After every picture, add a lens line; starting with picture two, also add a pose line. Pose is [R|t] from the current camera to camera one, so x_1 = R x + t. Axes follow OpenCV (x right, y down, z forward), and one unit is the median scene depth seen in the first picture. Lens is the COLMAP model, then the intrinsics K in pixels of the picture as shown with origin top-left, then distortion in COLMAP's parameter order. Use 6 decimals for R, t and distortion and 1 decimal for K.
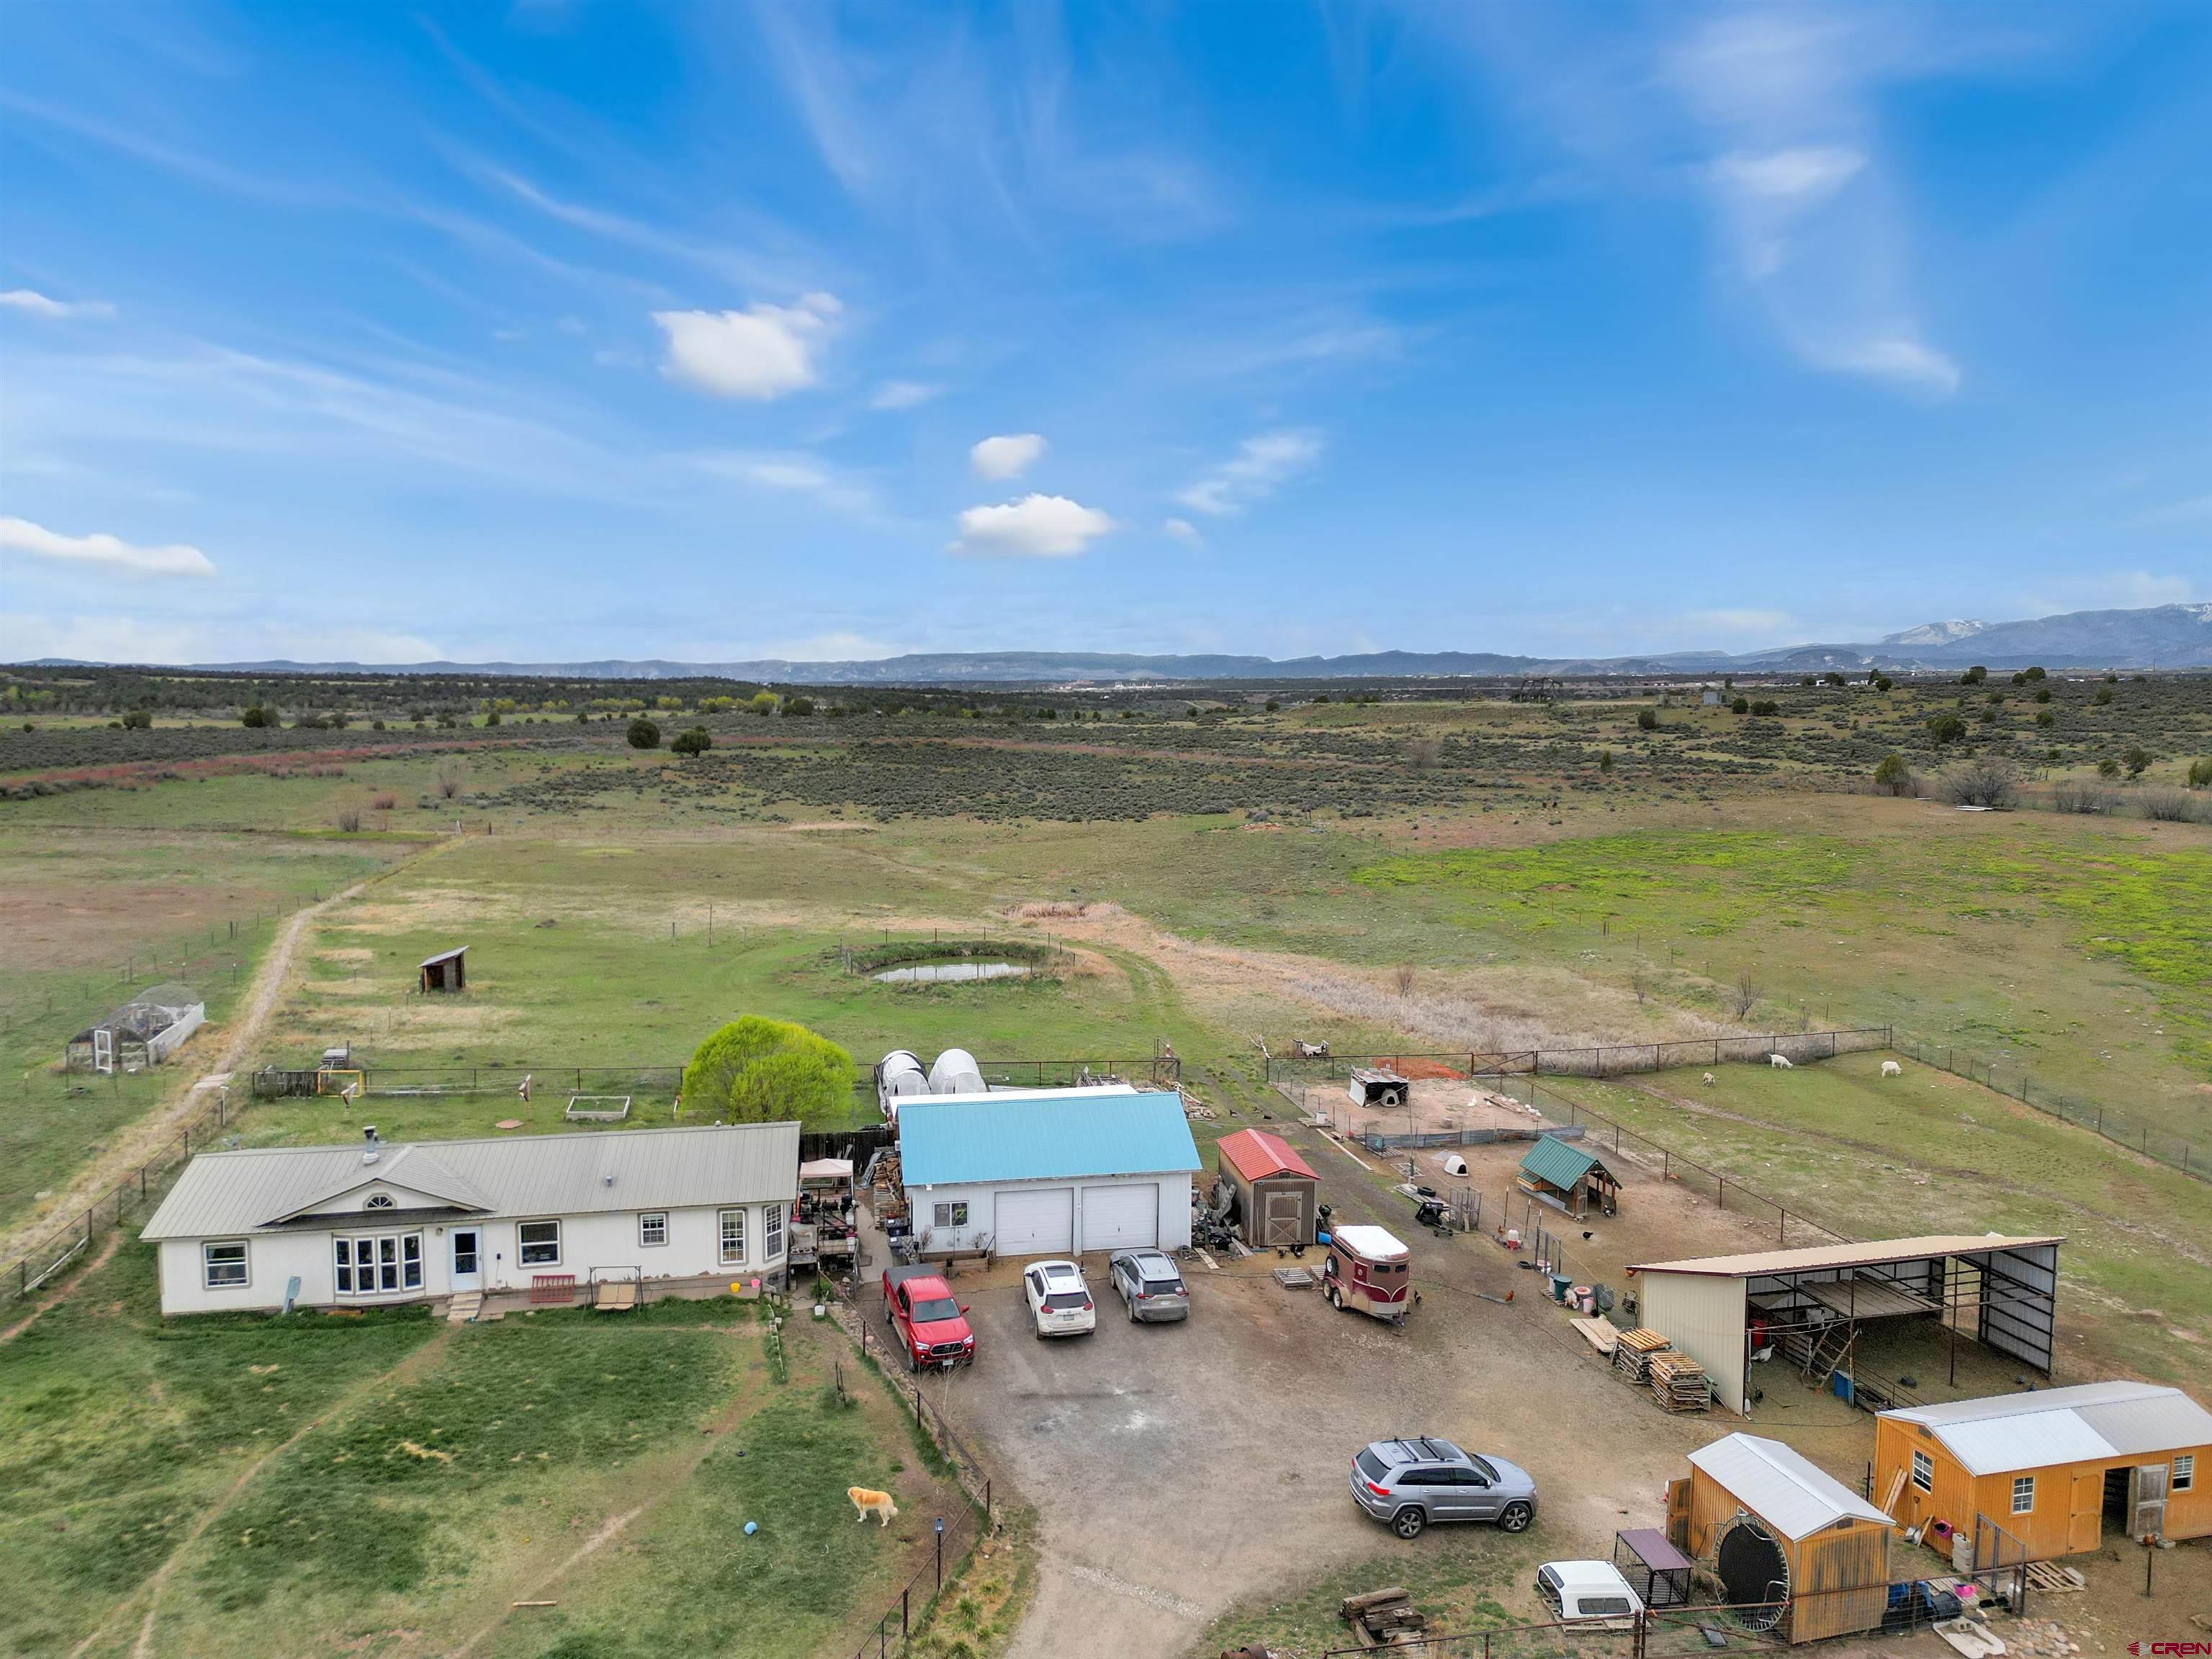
lens RADIAL K [[1550.9, 0, 1081.1], [0, 1550.9, 829.6], [0, 0, 1]] dist [0.086850, -0.076940]
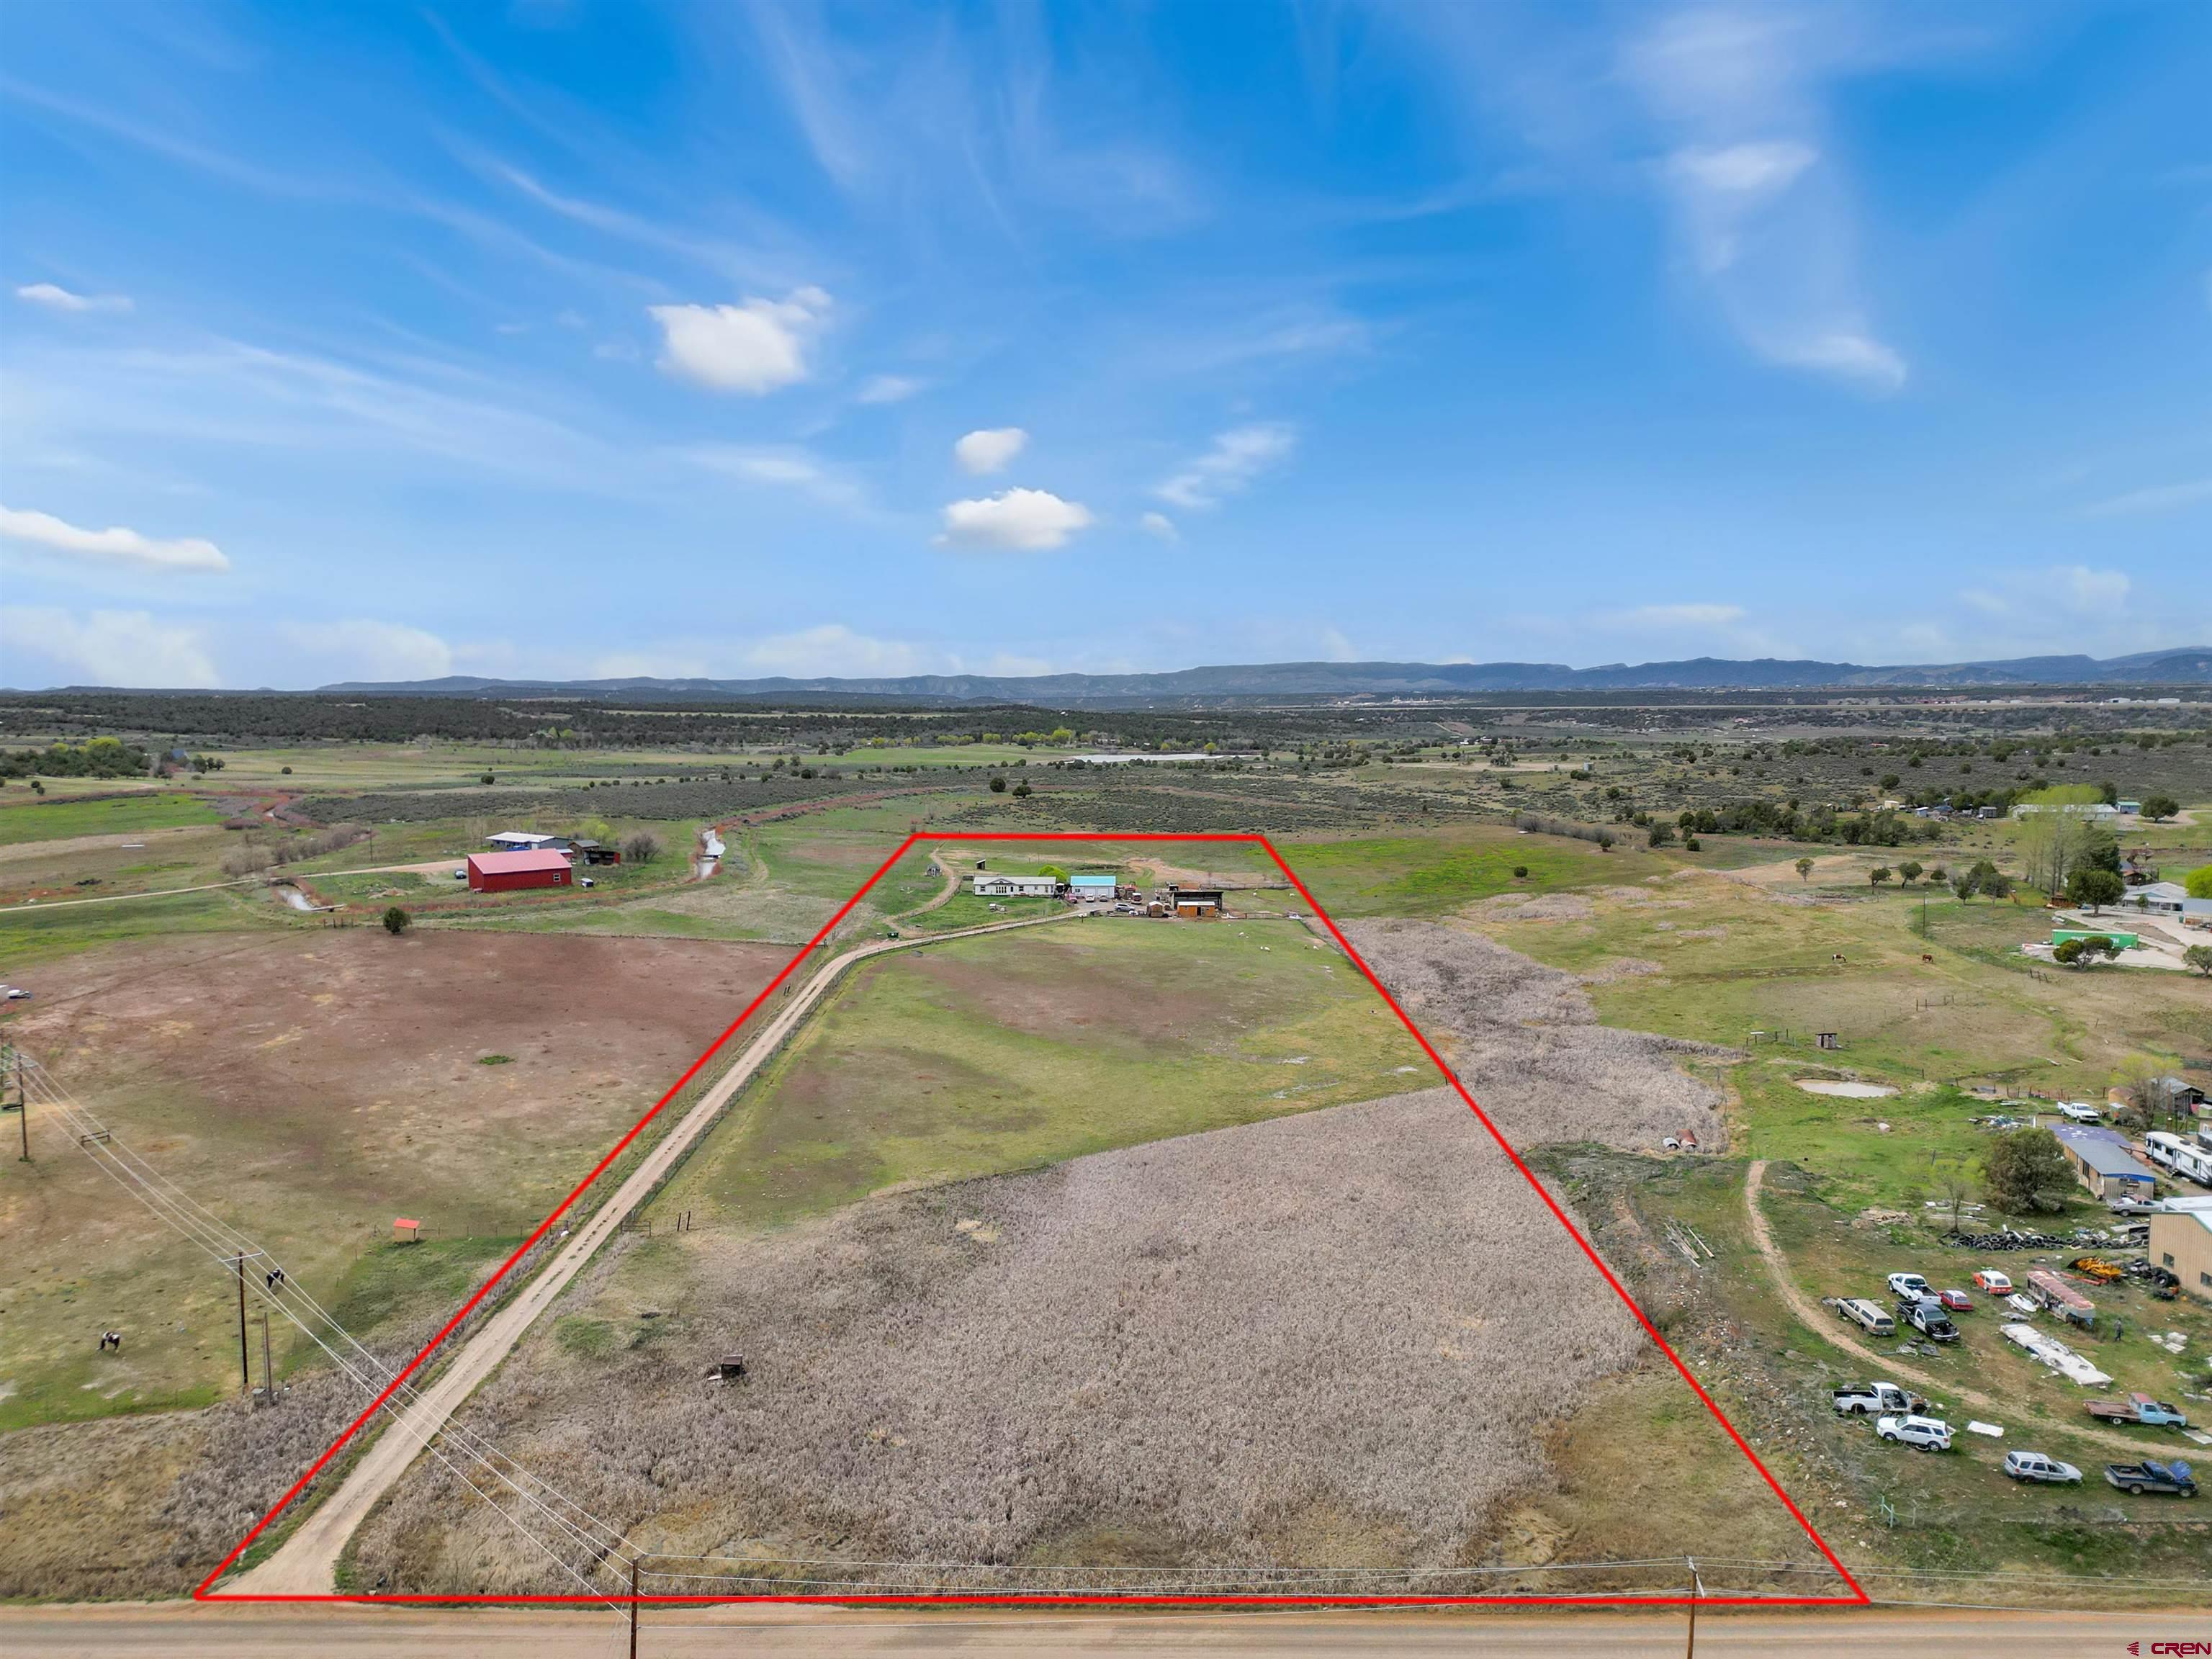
lens RADIAL K [[1550.9, 0, 1081.1], [0, 1550.9, 829.6], [0, 0, 1]] dist [0.086850, -0.076940]
pose [[0.982116, 0.016040, -0.187591, 1.283151], [-0.016781, 0.999856, -0.002364, -0.003207], [0.187526, 0.005470, 0.982244, -6.050066]]
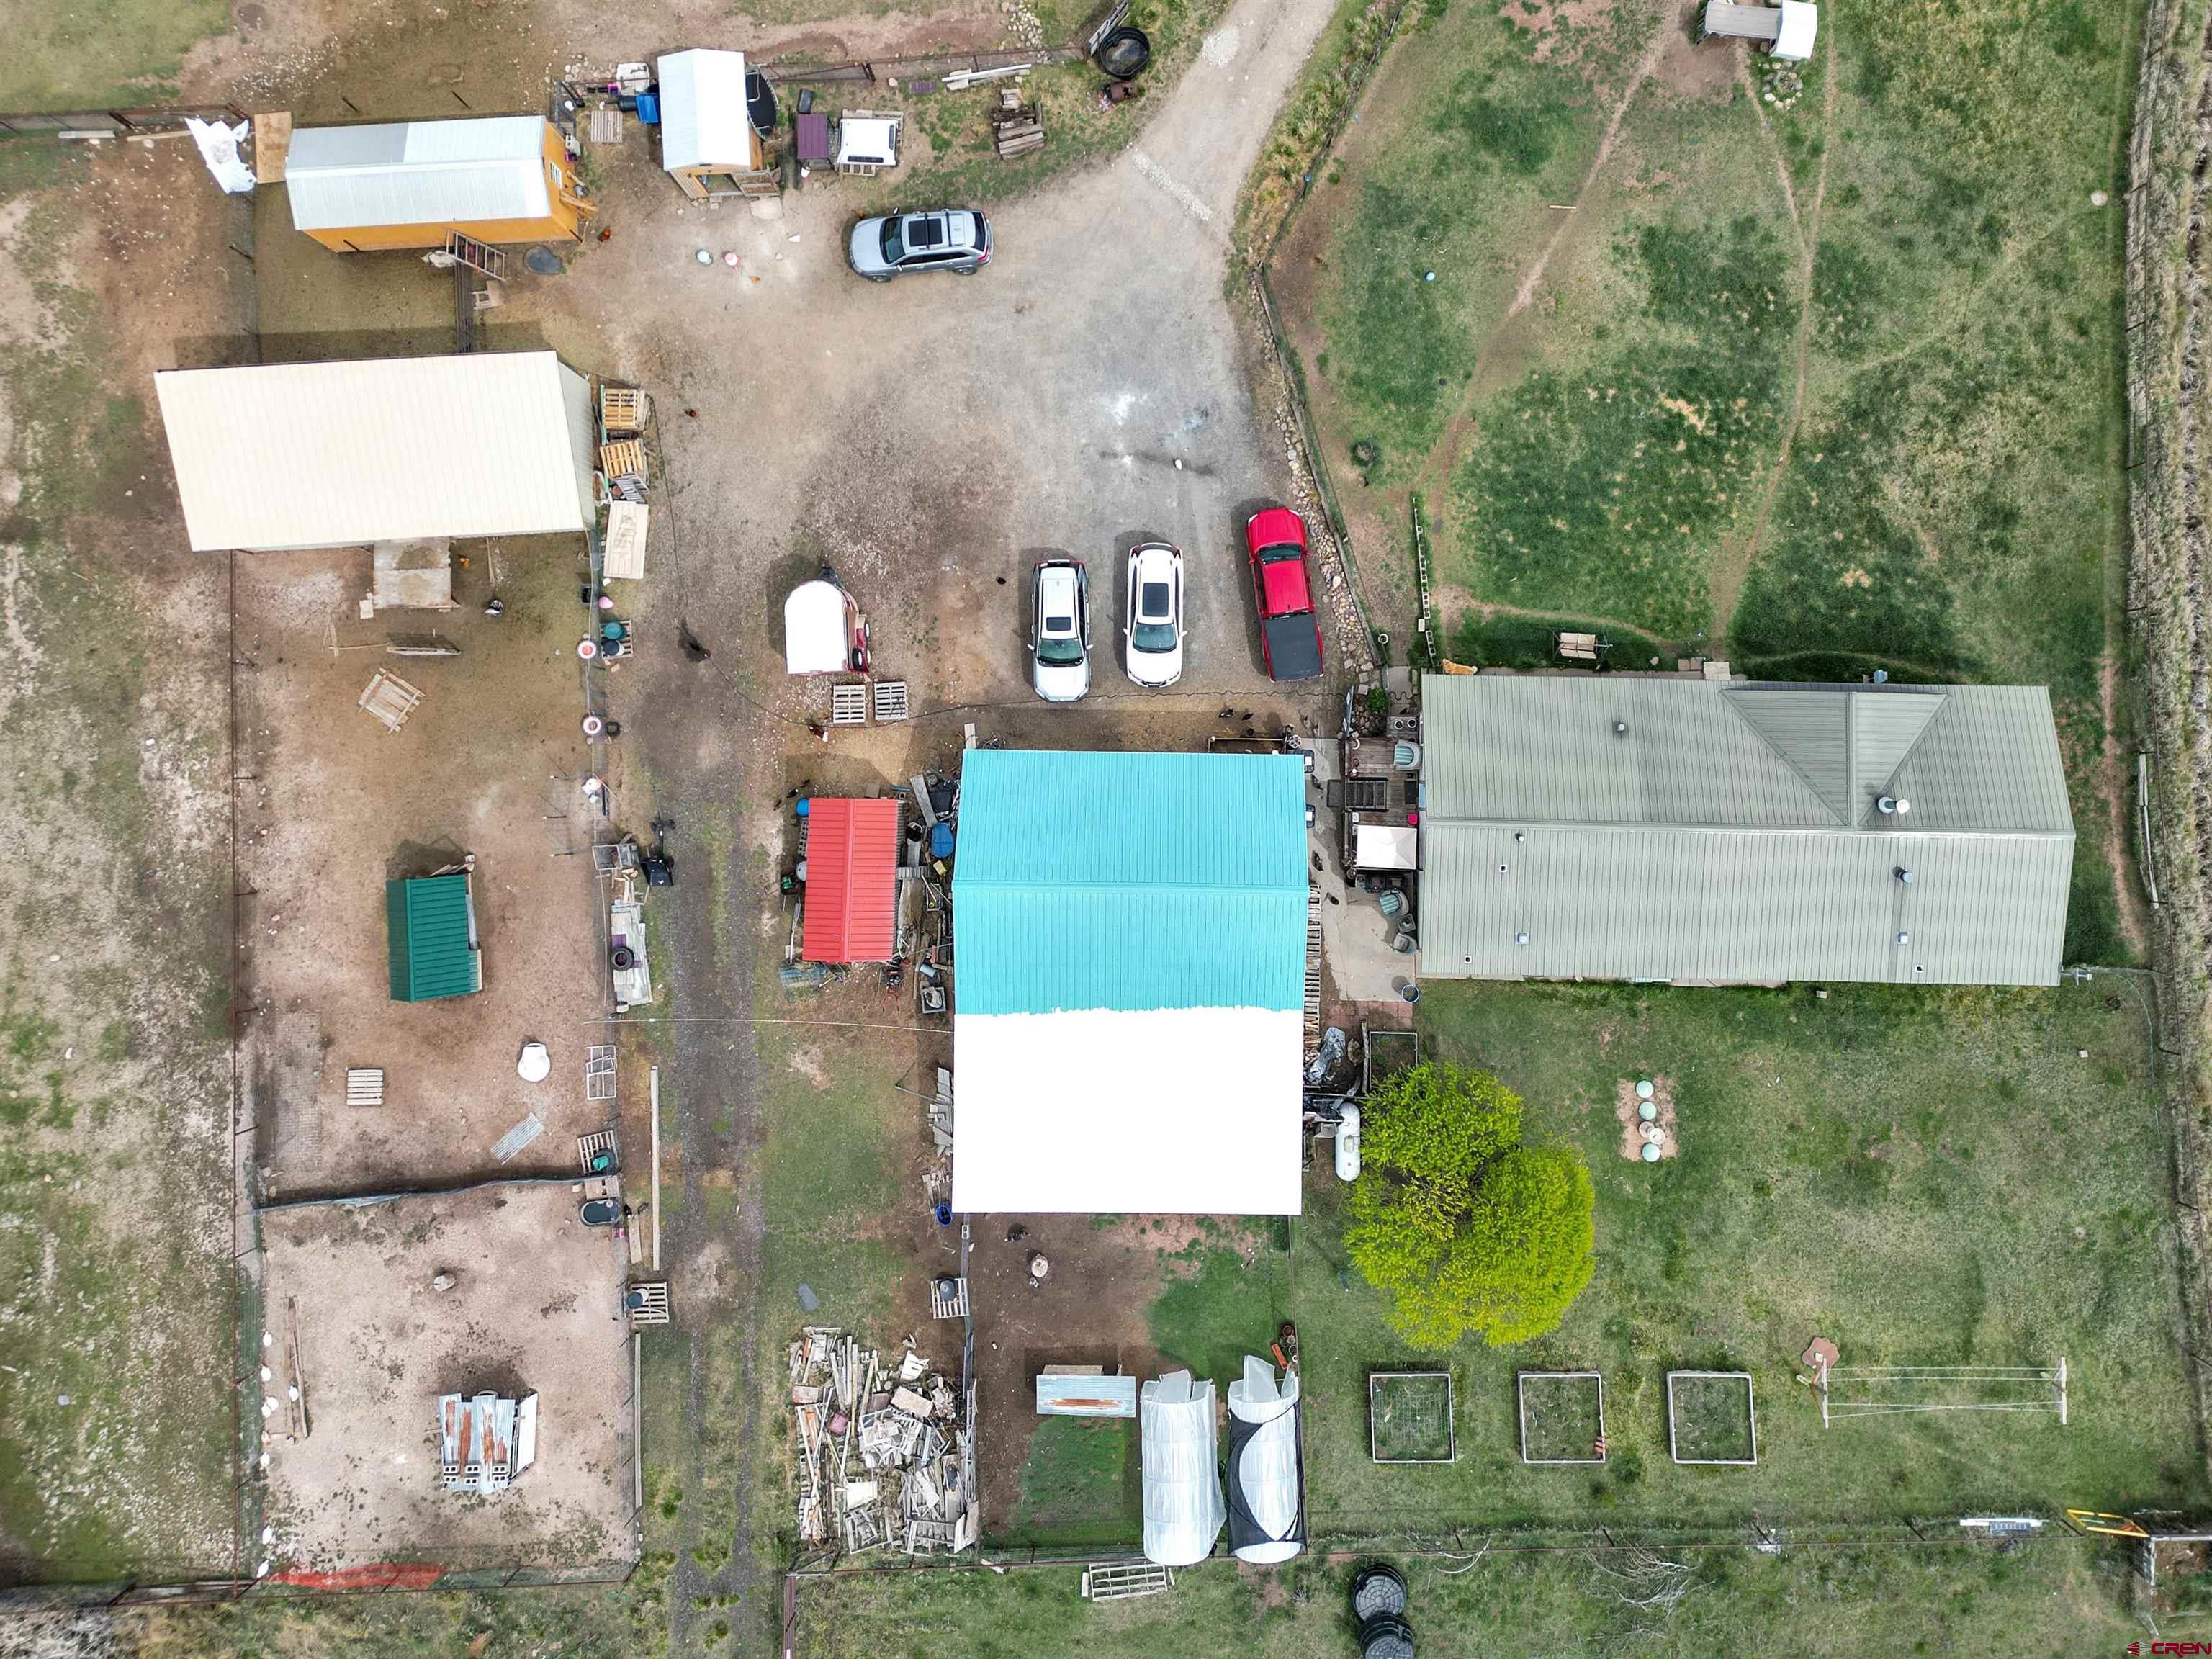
lens RADIAL K [[1550.9, 0, 1081.1], [0, 1550.9, 829.6], [0, 0, 1]] dist [0.086850, -0.076940]
pose [[-0.984589, -0.171972, -0.031780, 0.042253], [-0.029659, -0.014890, 0.999449, -0.710394], [-0.172350, 0.984989, 0.009560, 1.126998]]
